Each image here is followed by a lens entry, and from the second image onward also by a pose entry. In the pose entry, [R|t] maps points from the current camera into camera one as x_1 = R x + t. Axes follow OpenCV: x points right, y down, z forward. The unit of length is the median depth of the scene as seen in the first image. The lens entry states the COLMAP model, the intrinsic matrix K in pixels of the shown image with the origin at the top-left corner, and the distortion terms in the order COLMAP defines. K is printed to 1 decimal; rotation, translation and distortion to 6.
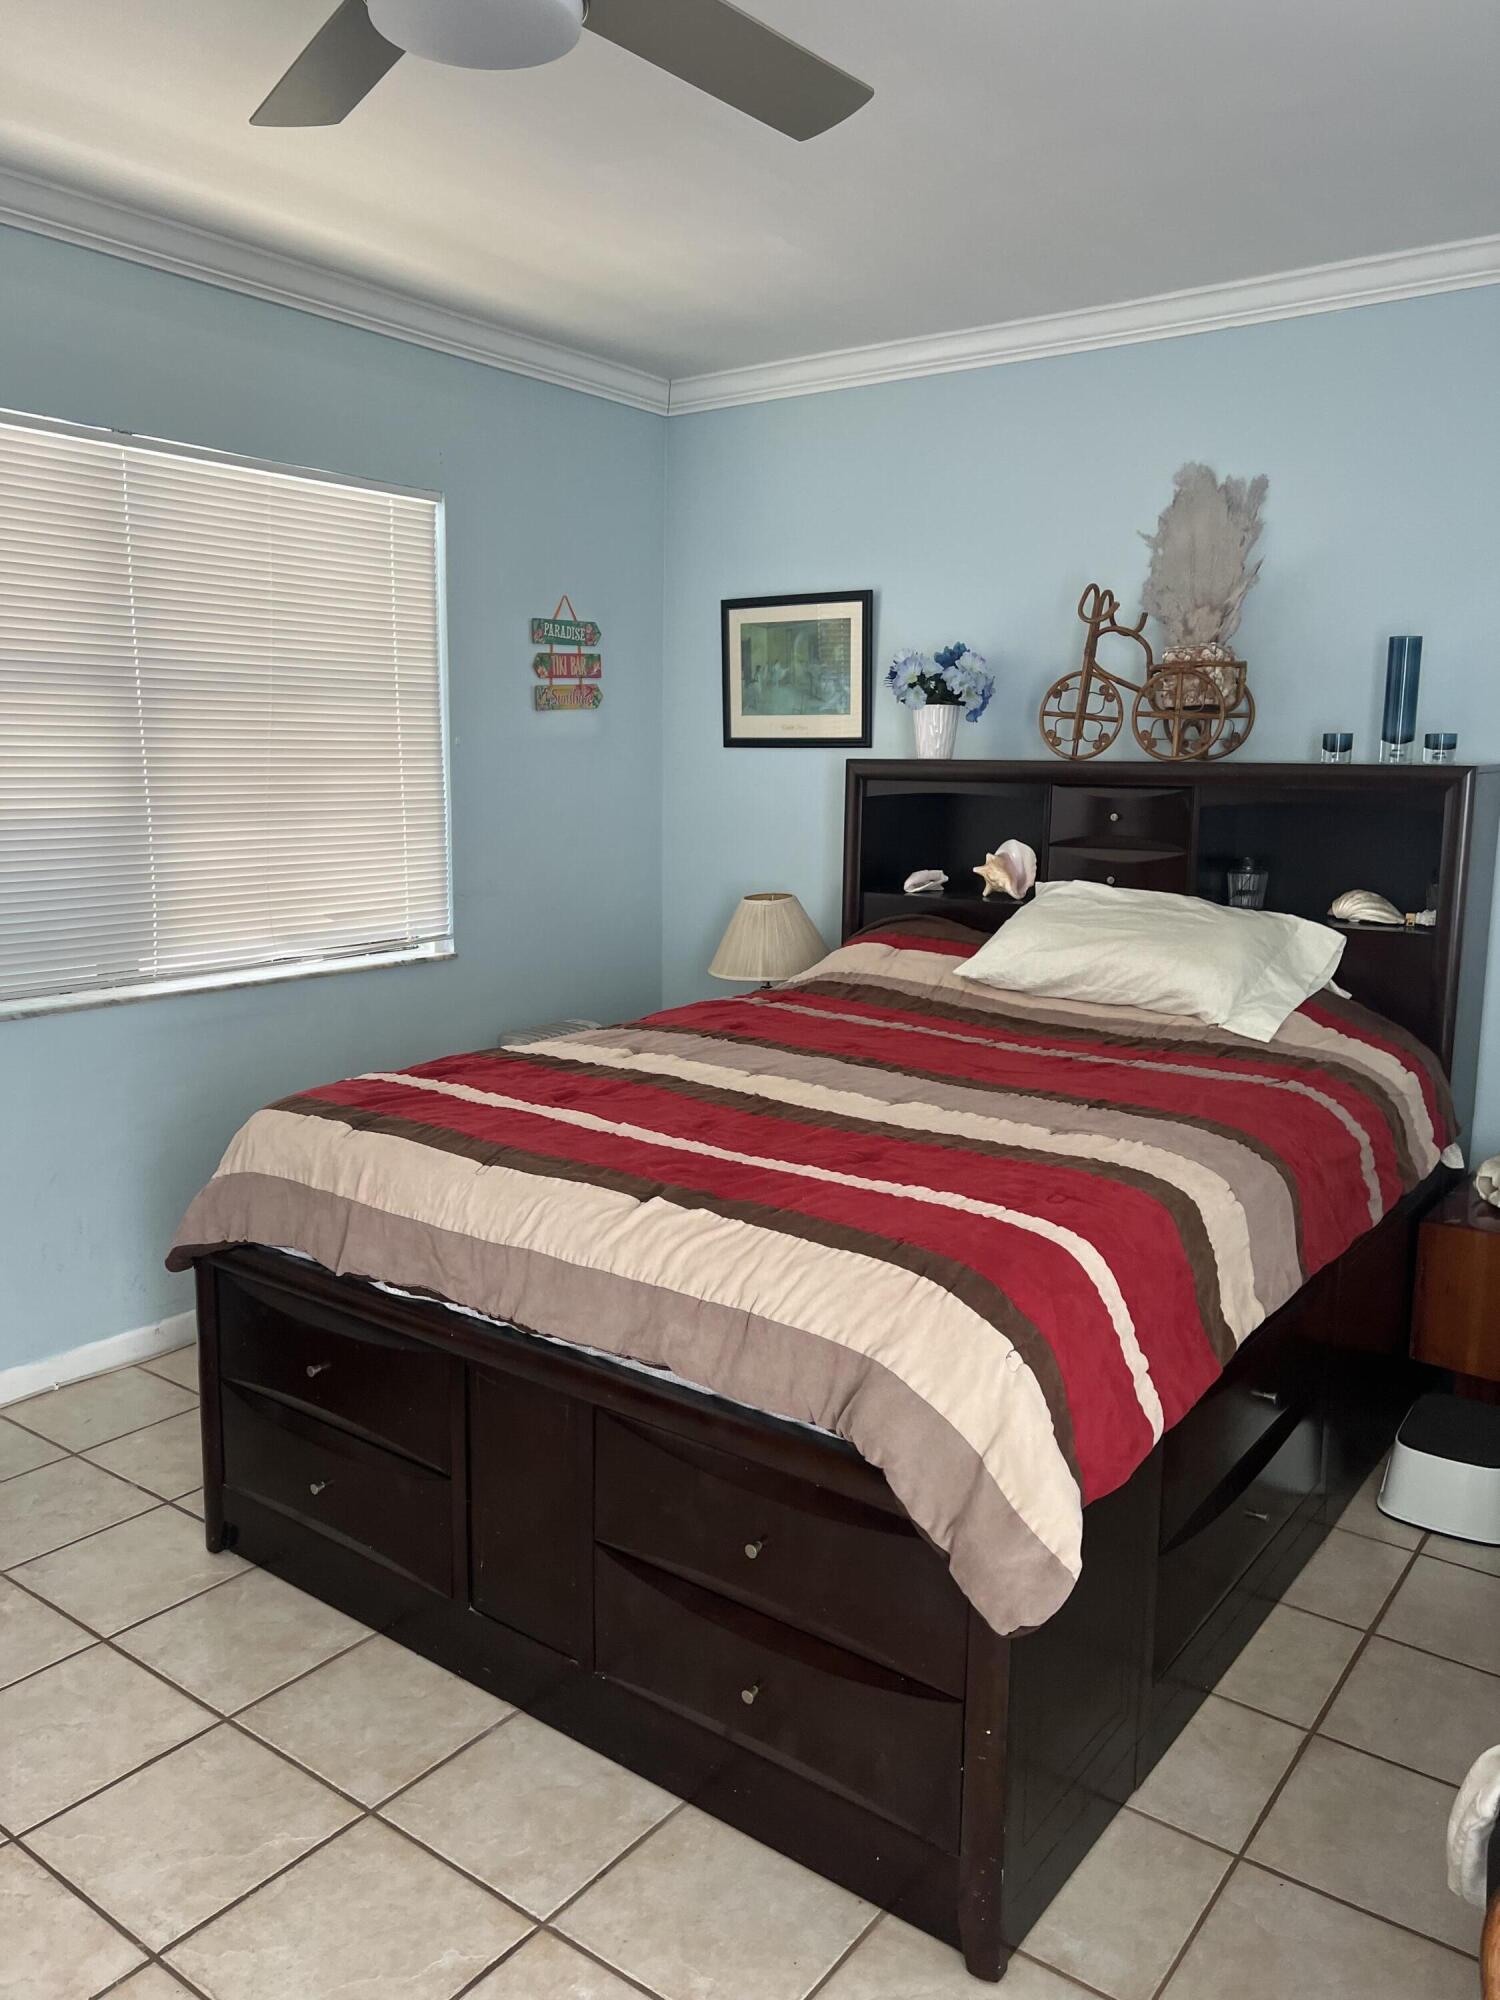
lens RADIAL K [[1566.6, 0, 750.0], [0, 1566.6, 1000.0], [0, 0, 1]] dist [0.137423, -0.314880]
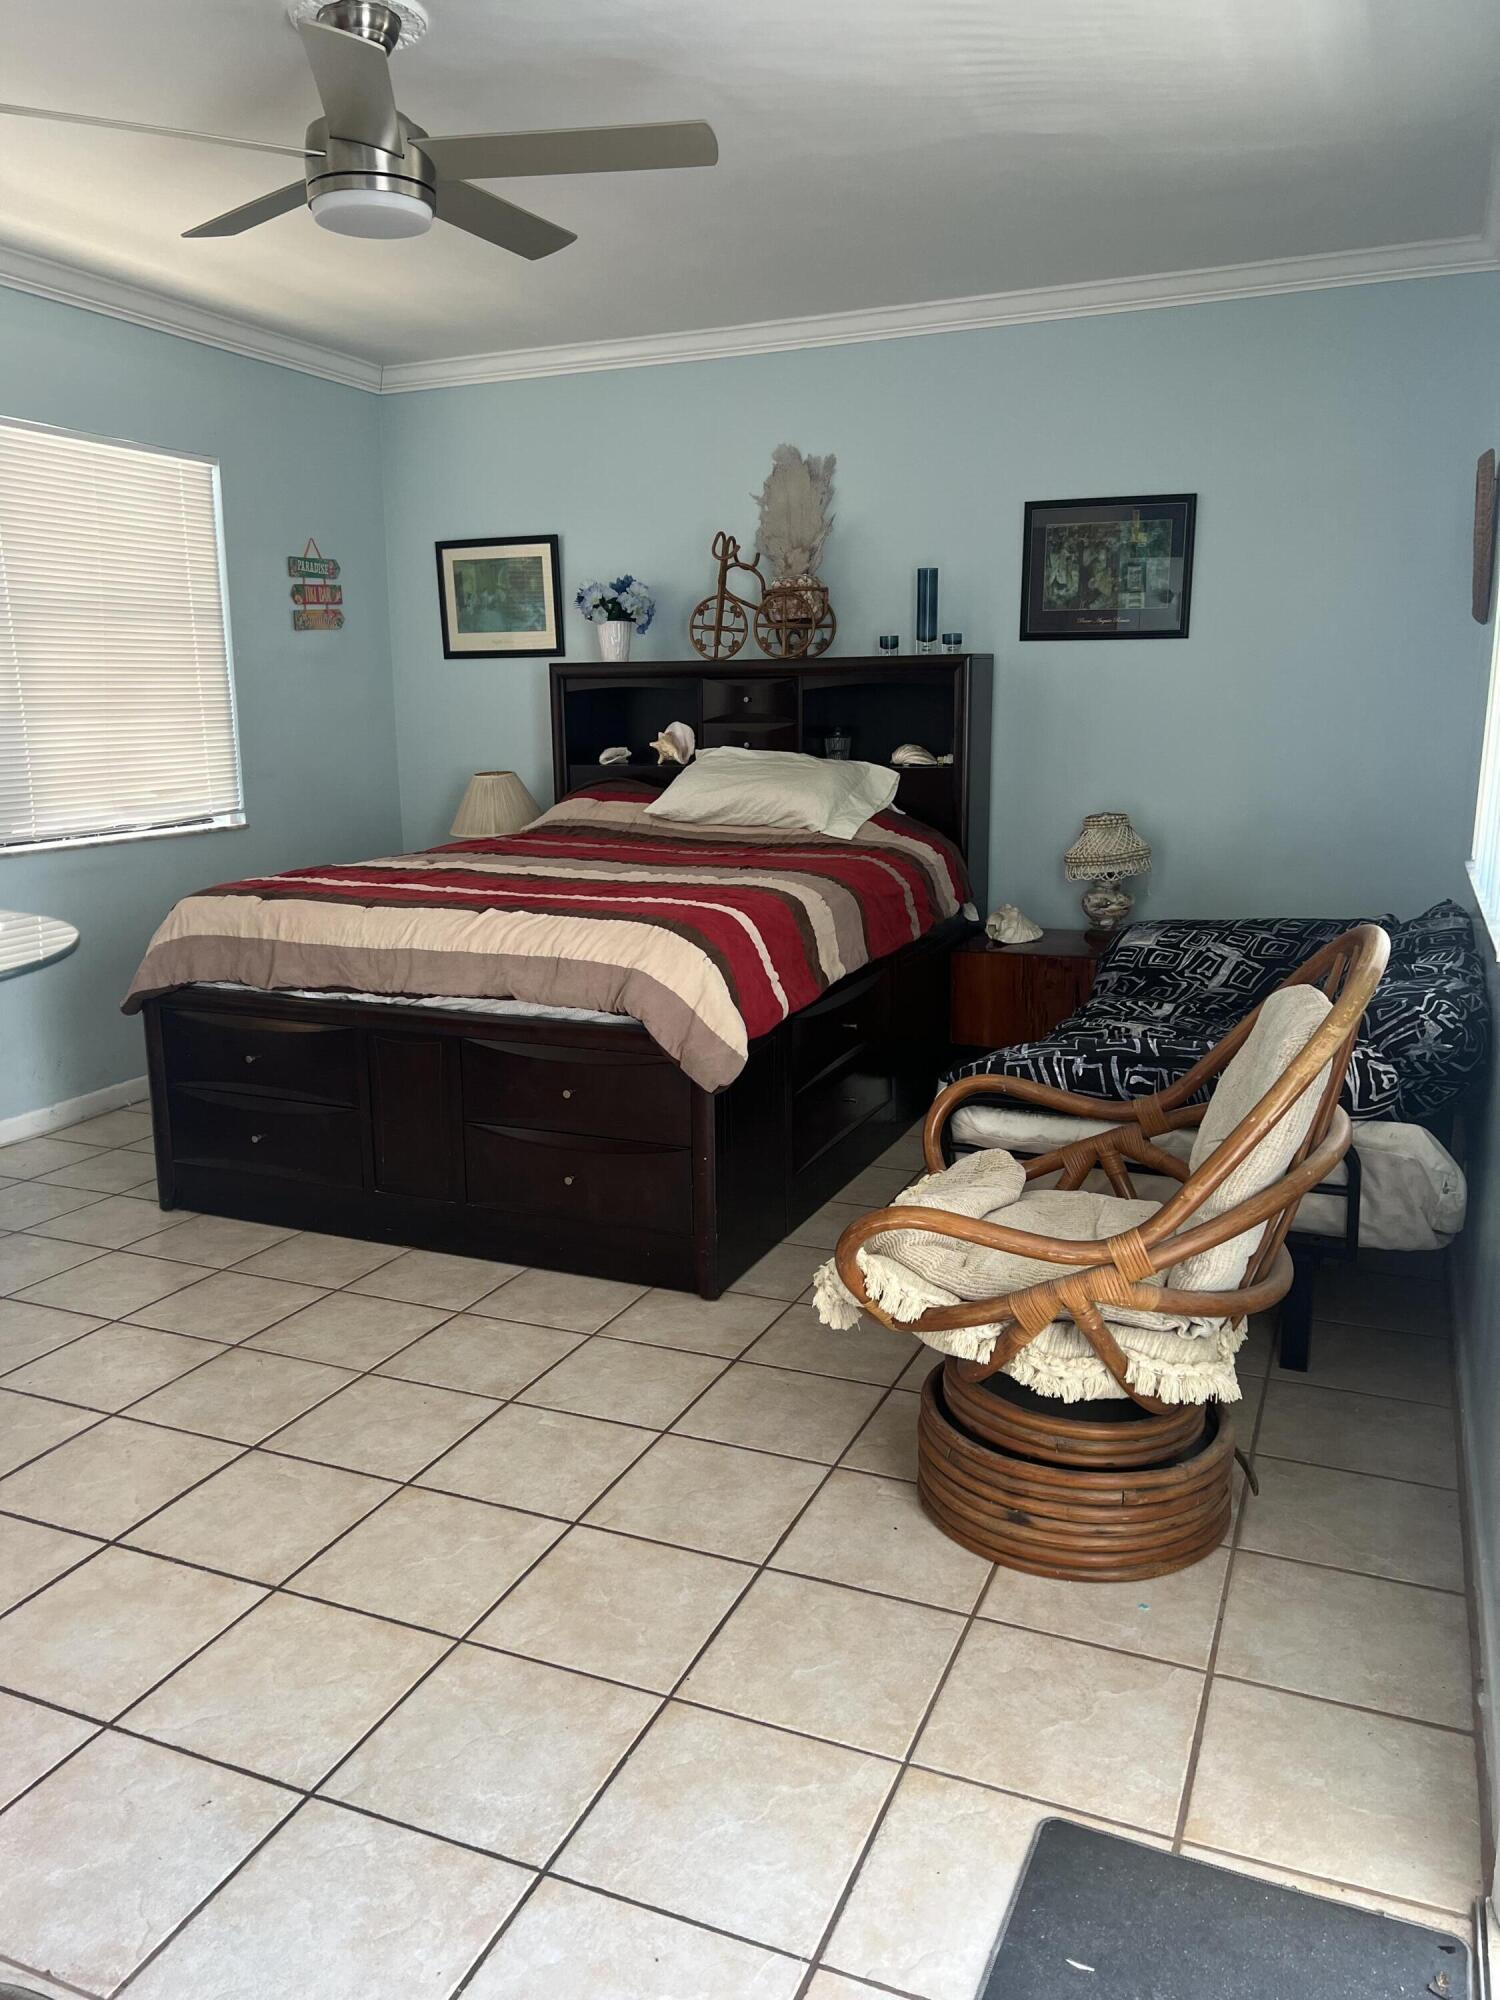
lens RADIAL K [[1504.1, 0, 750.0], [0, 1504.1, 1000.0], [0, 0, 1]] dist [0.181352, -0.478168]
pose [[0.974365, -0.067784, 0.214518, -0.076722], [0.058173, 0.997012, 0.050814, 0.084617], [-0.217322, -0.037032, 0.975397, -0.339821]]
